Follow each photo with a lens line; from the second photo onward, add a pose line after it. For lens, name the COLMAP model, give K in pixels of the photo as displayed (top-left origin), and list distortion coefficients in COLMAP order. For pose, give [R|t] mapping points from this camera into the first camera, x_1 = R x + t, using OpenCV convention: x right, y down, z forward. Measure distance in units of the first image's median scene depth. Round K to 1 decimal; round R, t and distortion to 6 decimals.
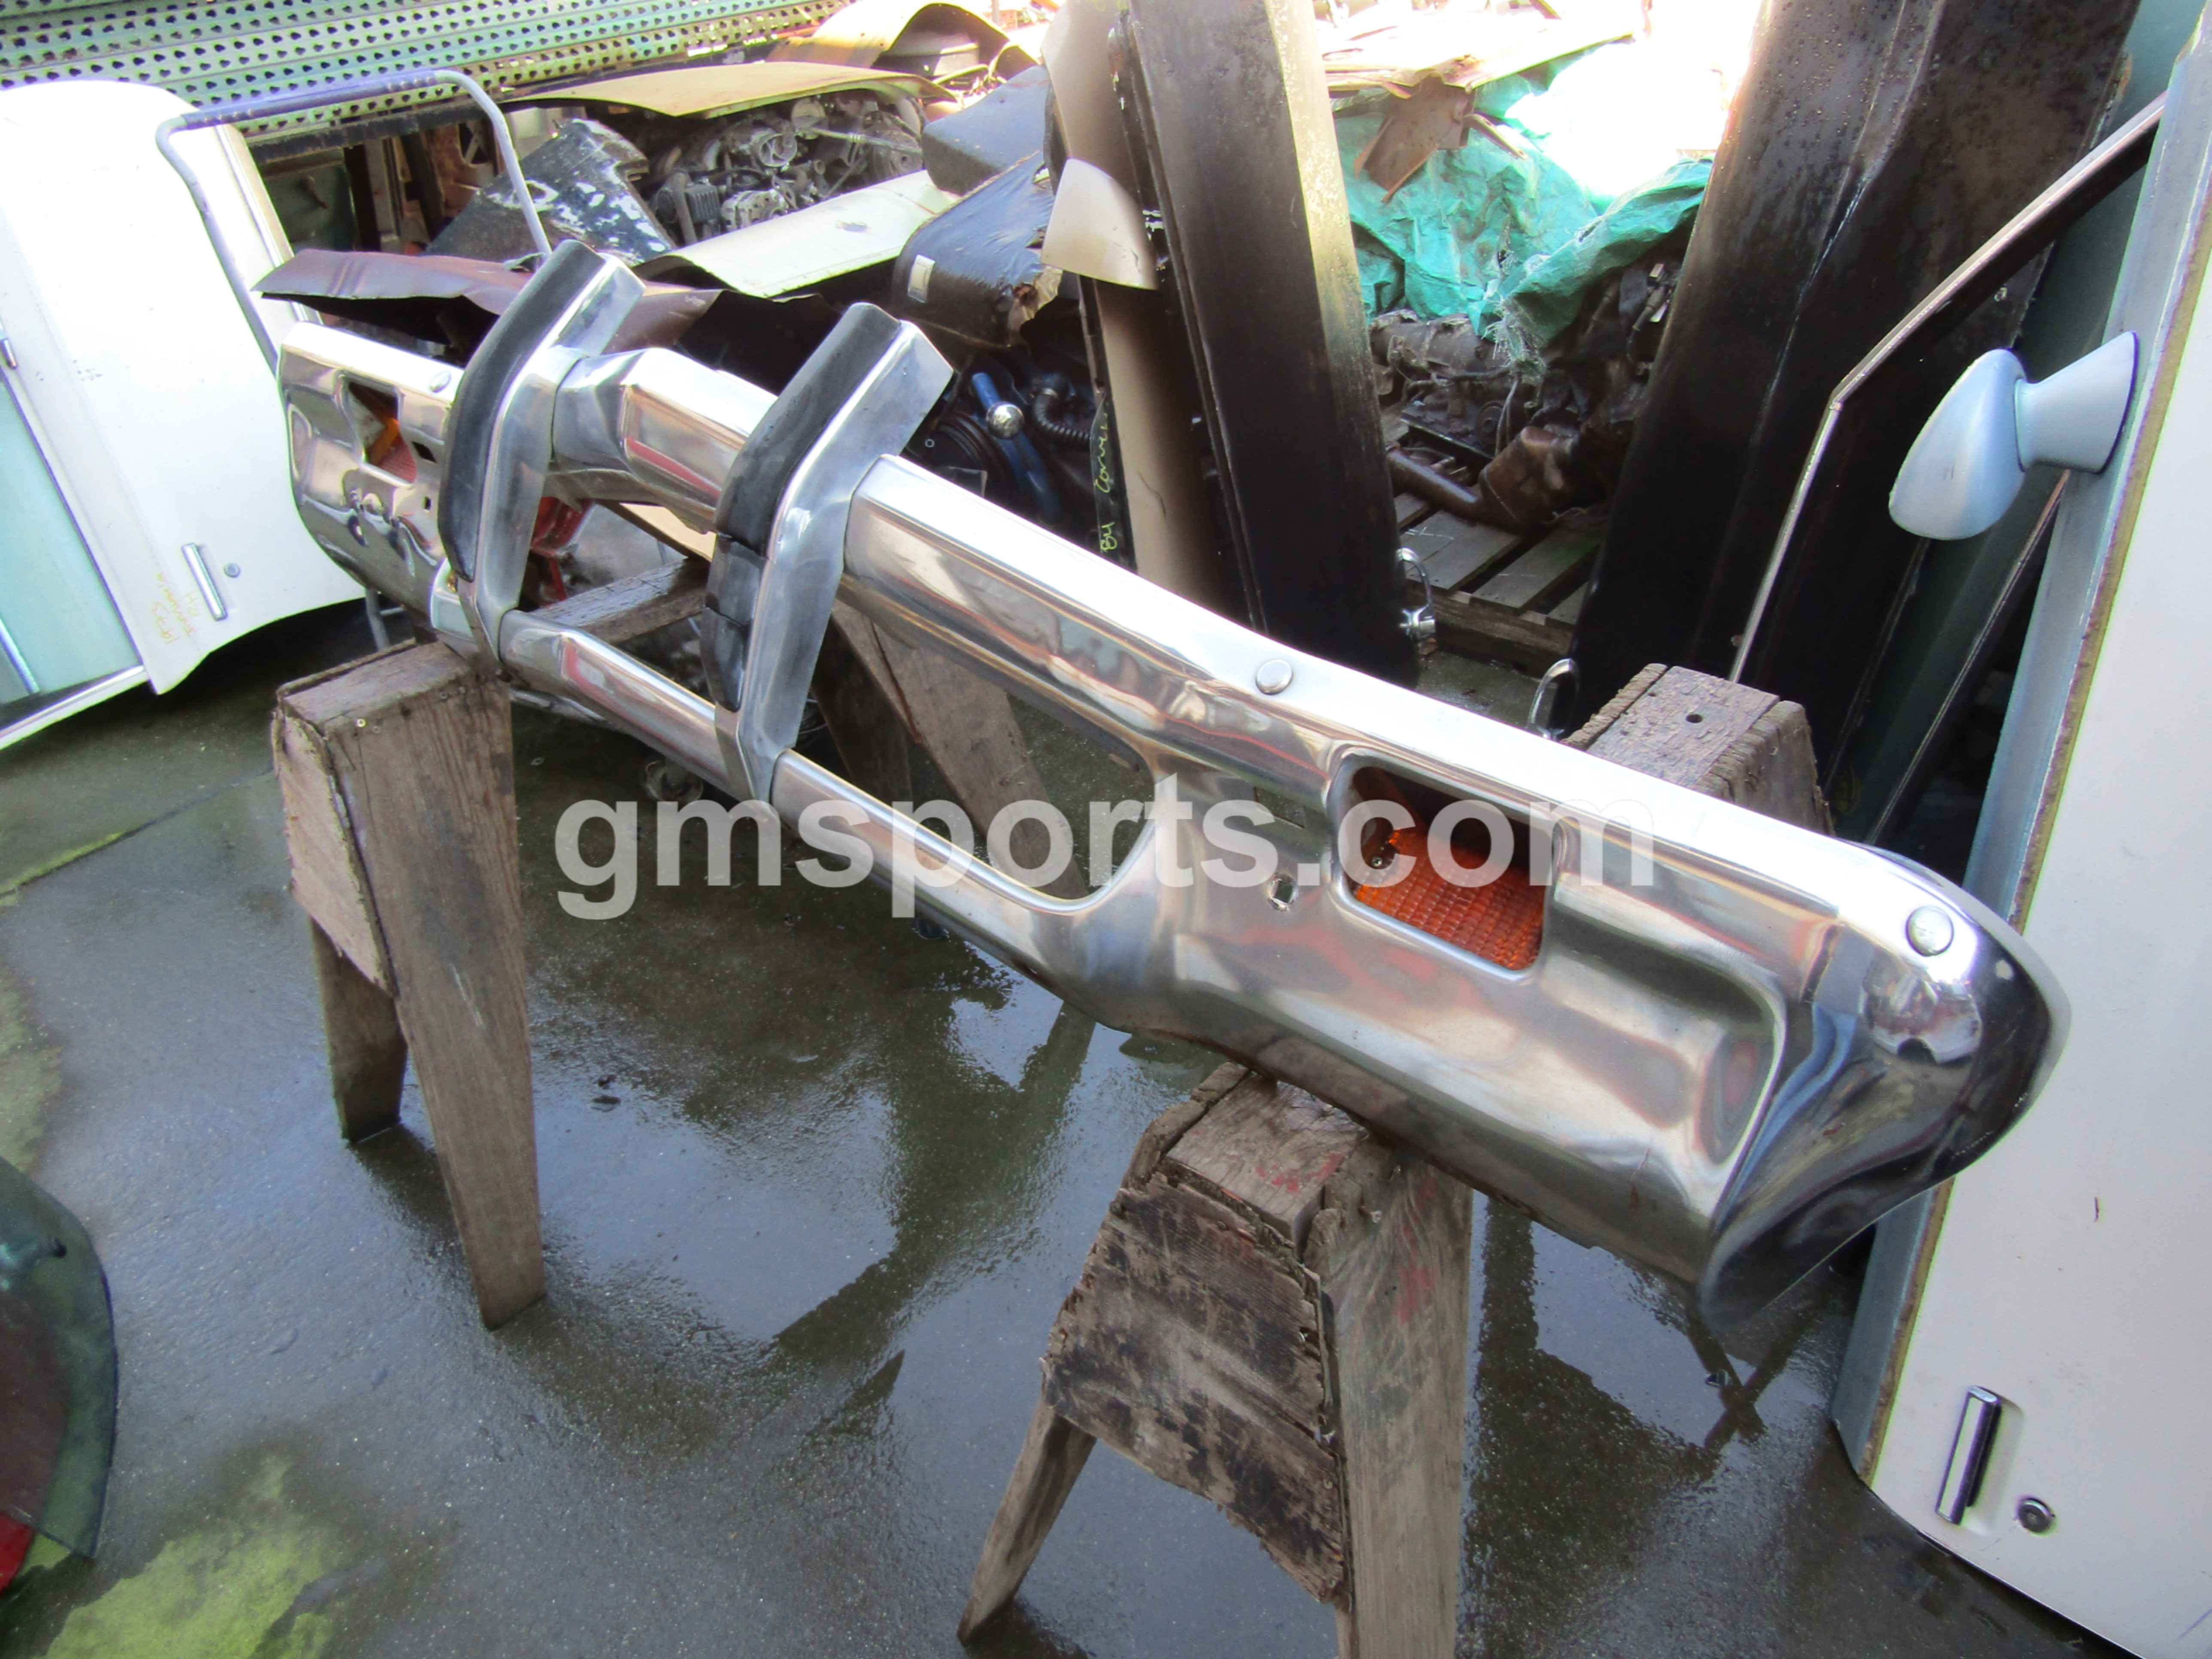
lens RADIAL K [[1577.1, 0, 1094.8], [0, 1577.1, 822.3], [0, 0, 1]] dist [-0.011268, 0.004555]
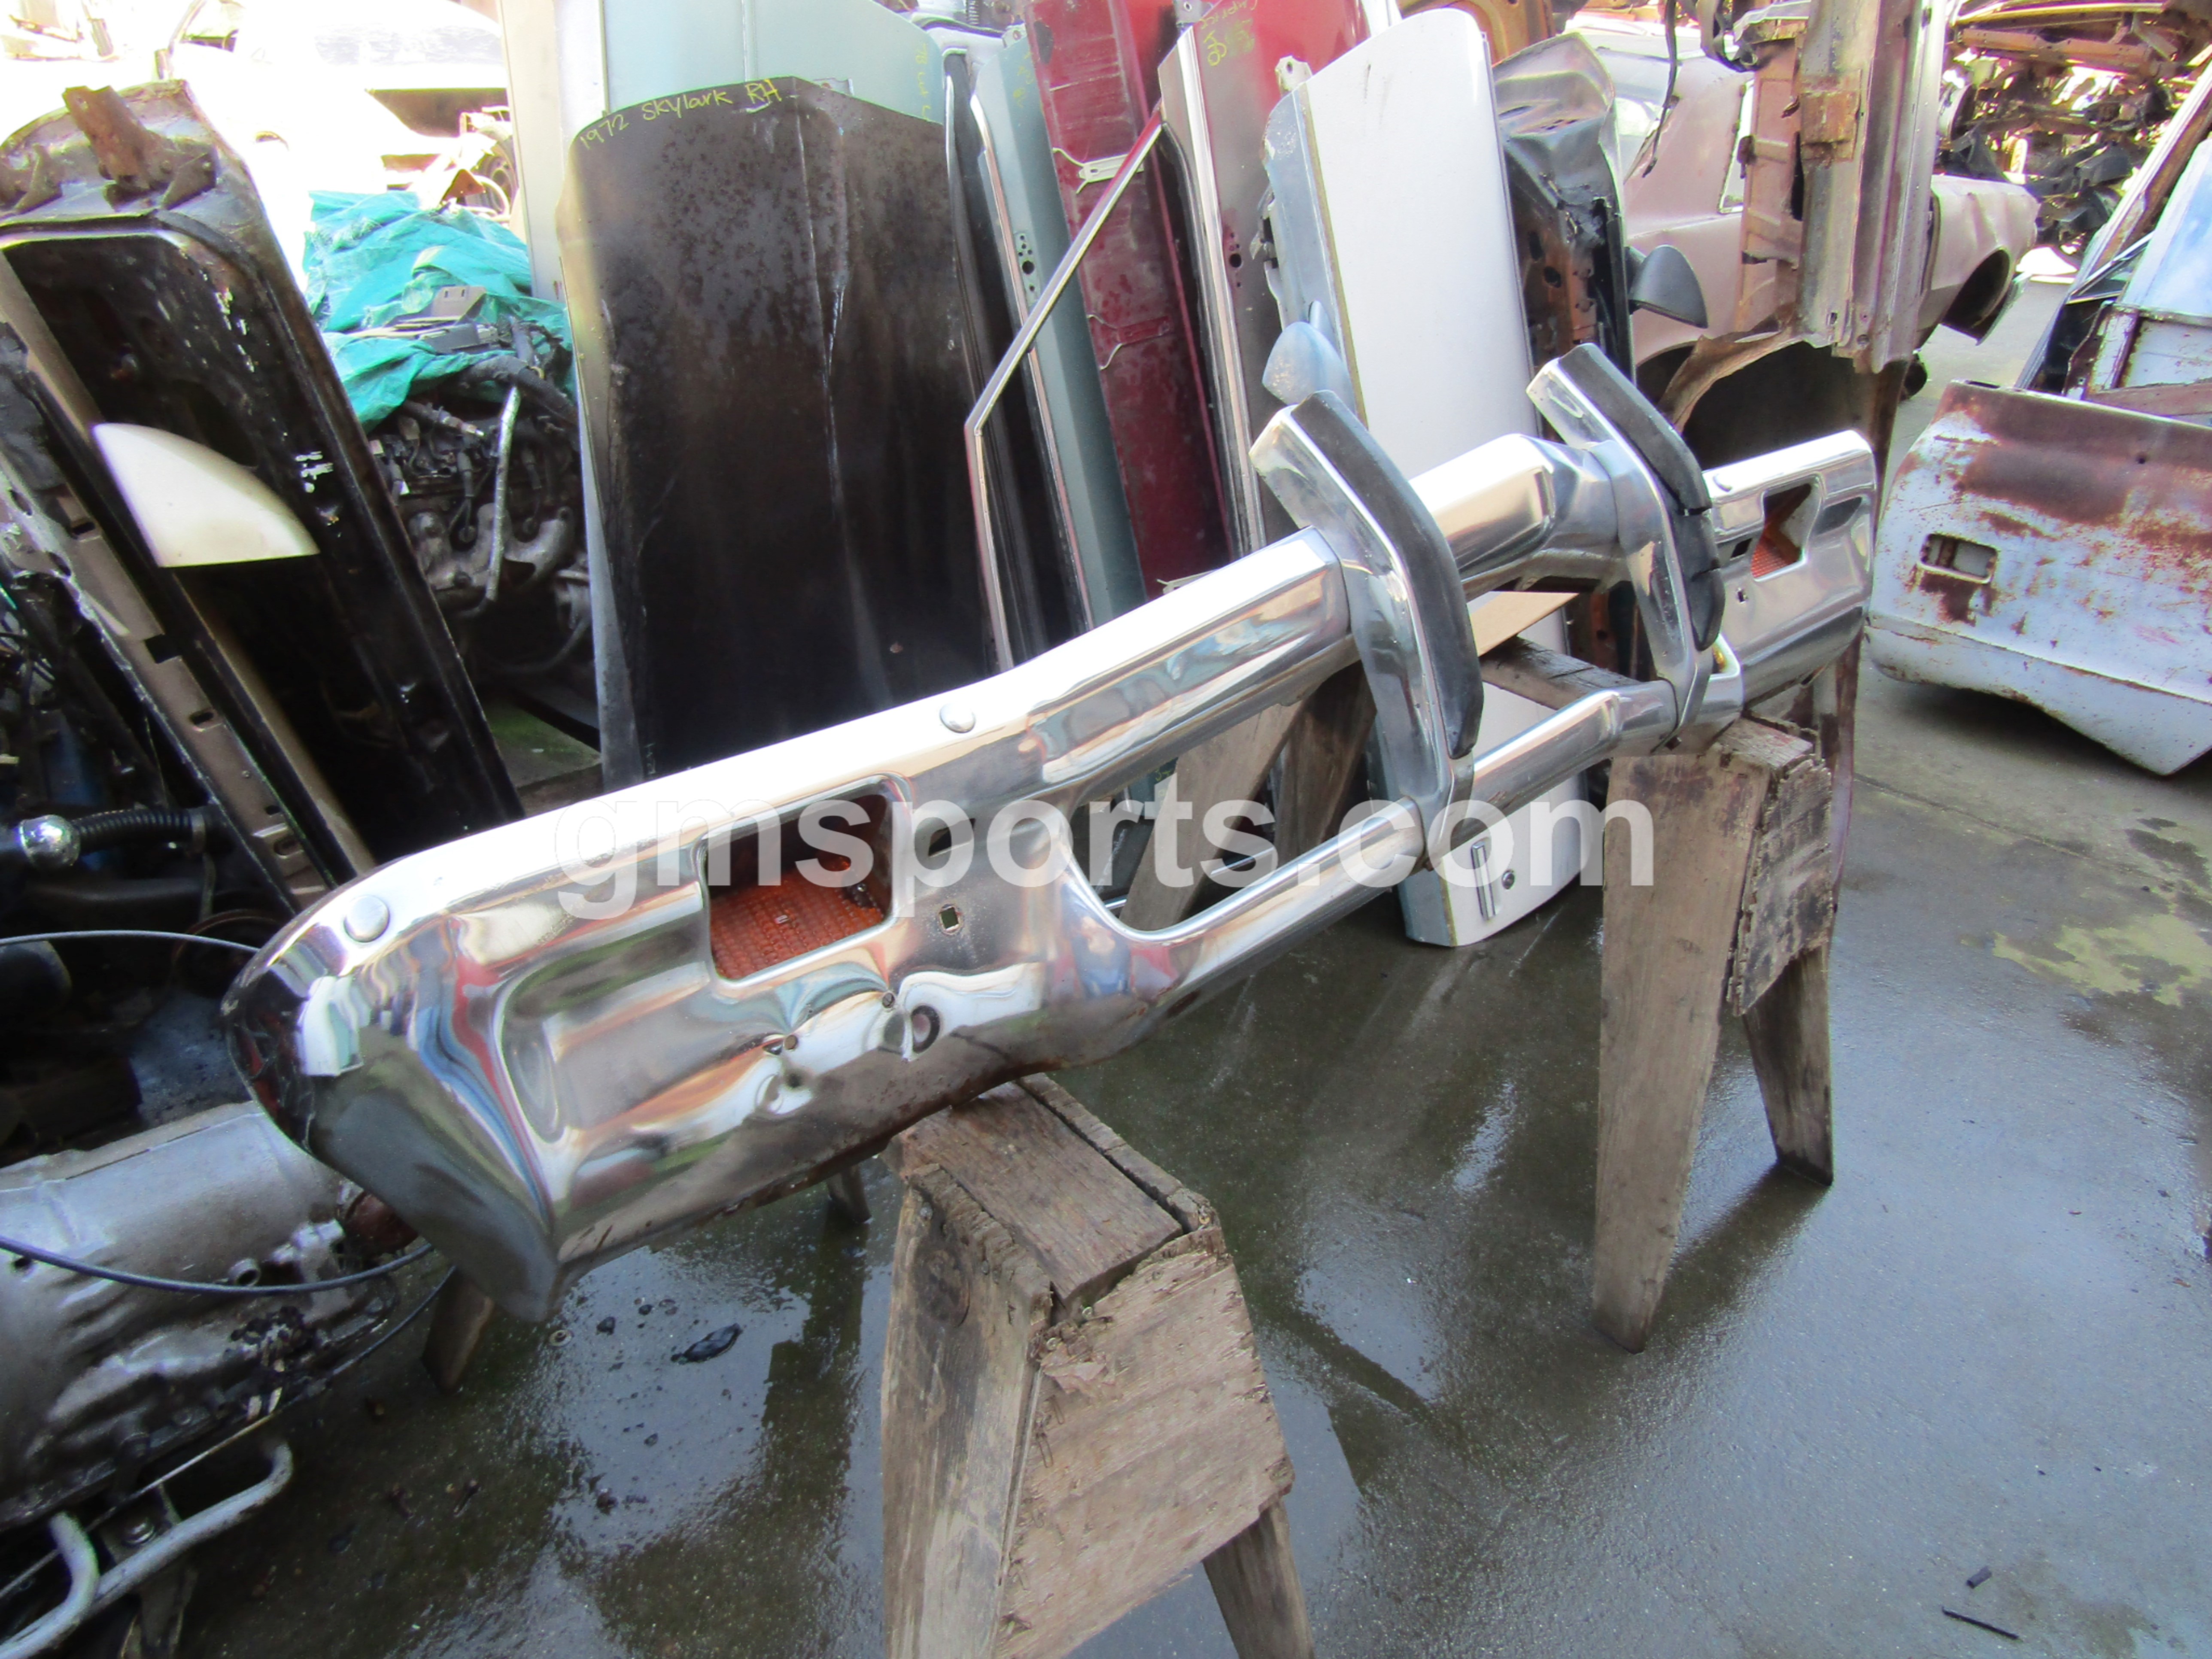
lens RADIAL K [[1577.1, 0, 1097.9], [0, 1577.1, 829.8], [0, 0, 1]] dist [-0.011268, 0.004555]
pose [[0.071445, -0.406882, 0.910683, -0.690421], [0.505326, 0.801939, 0.318653, -0.281970], [-0.859966, 0.437426, 0.262903, 0.529708]]
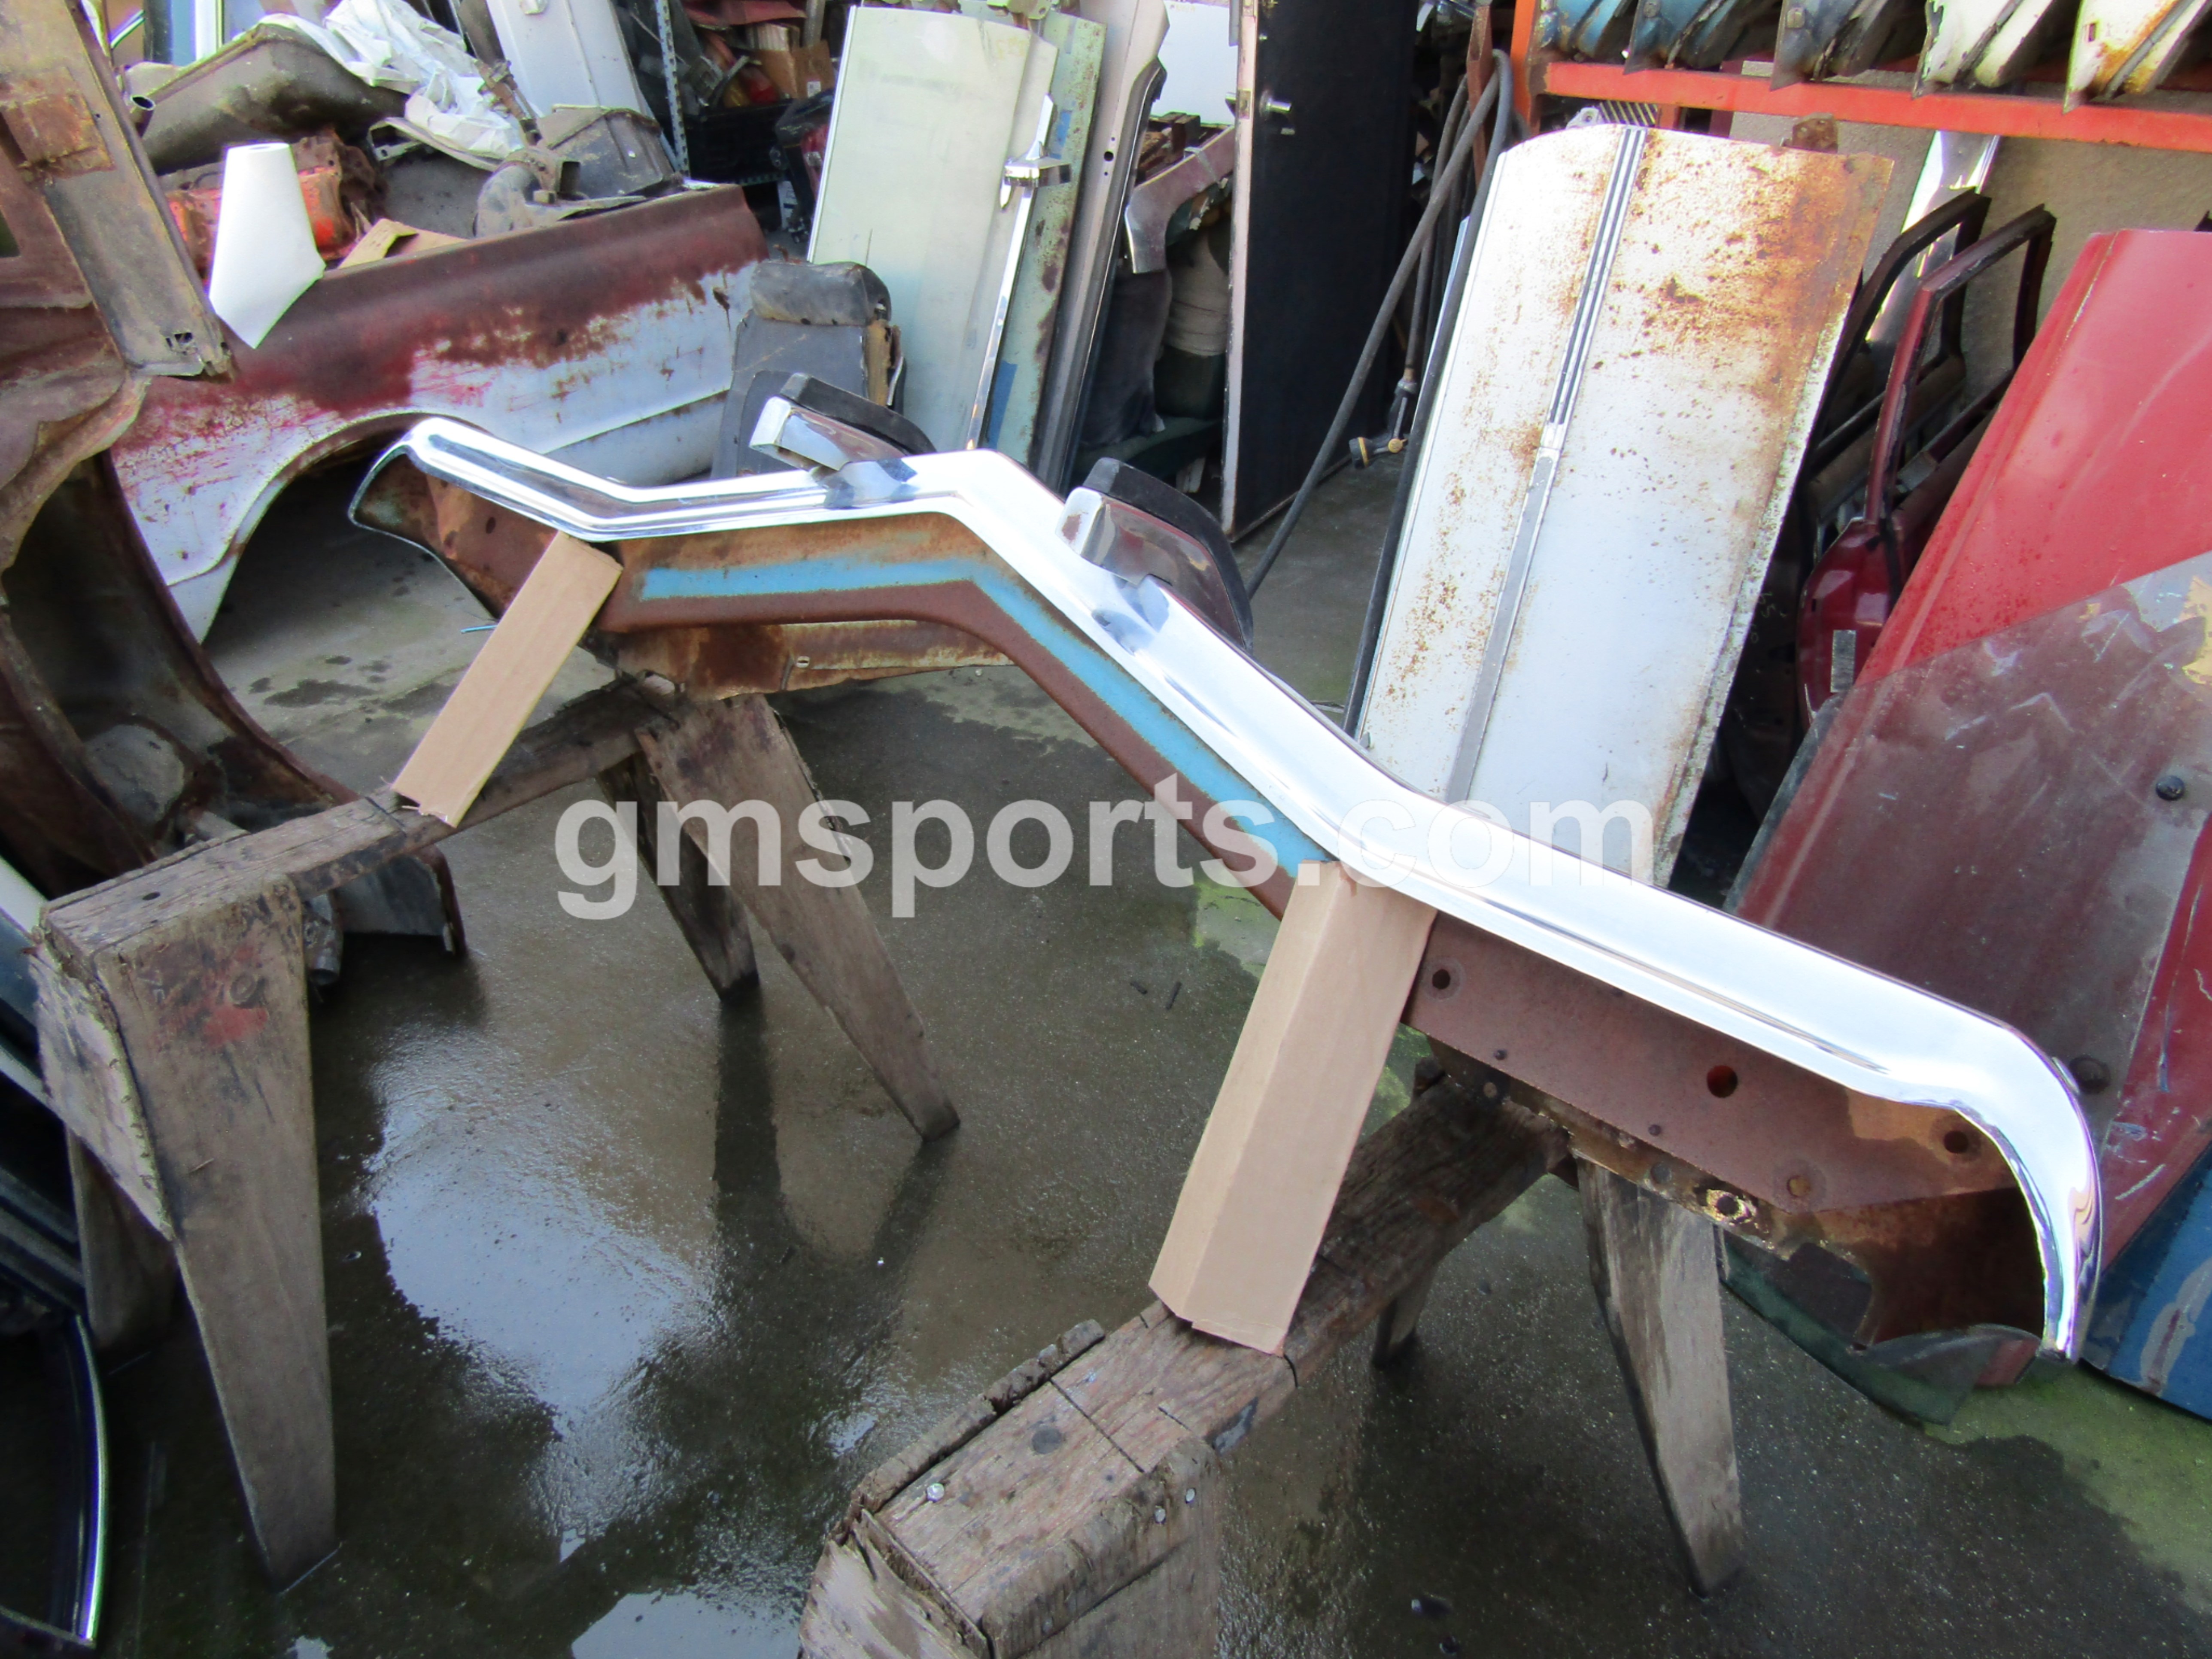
lens RADIAL K [[1577.1, 0, 1098.7], [0, 1577.1, 833.6], [0, 0, 1]] dist [-0.011268, 0.004555]
pose [[-0.996097, 0.081972, 0.032729, -0.183615], [0.062998, 0.400559, 0.914103, -0.613539], [0.061821, 0.912597, -0.404159, 0.852043]]
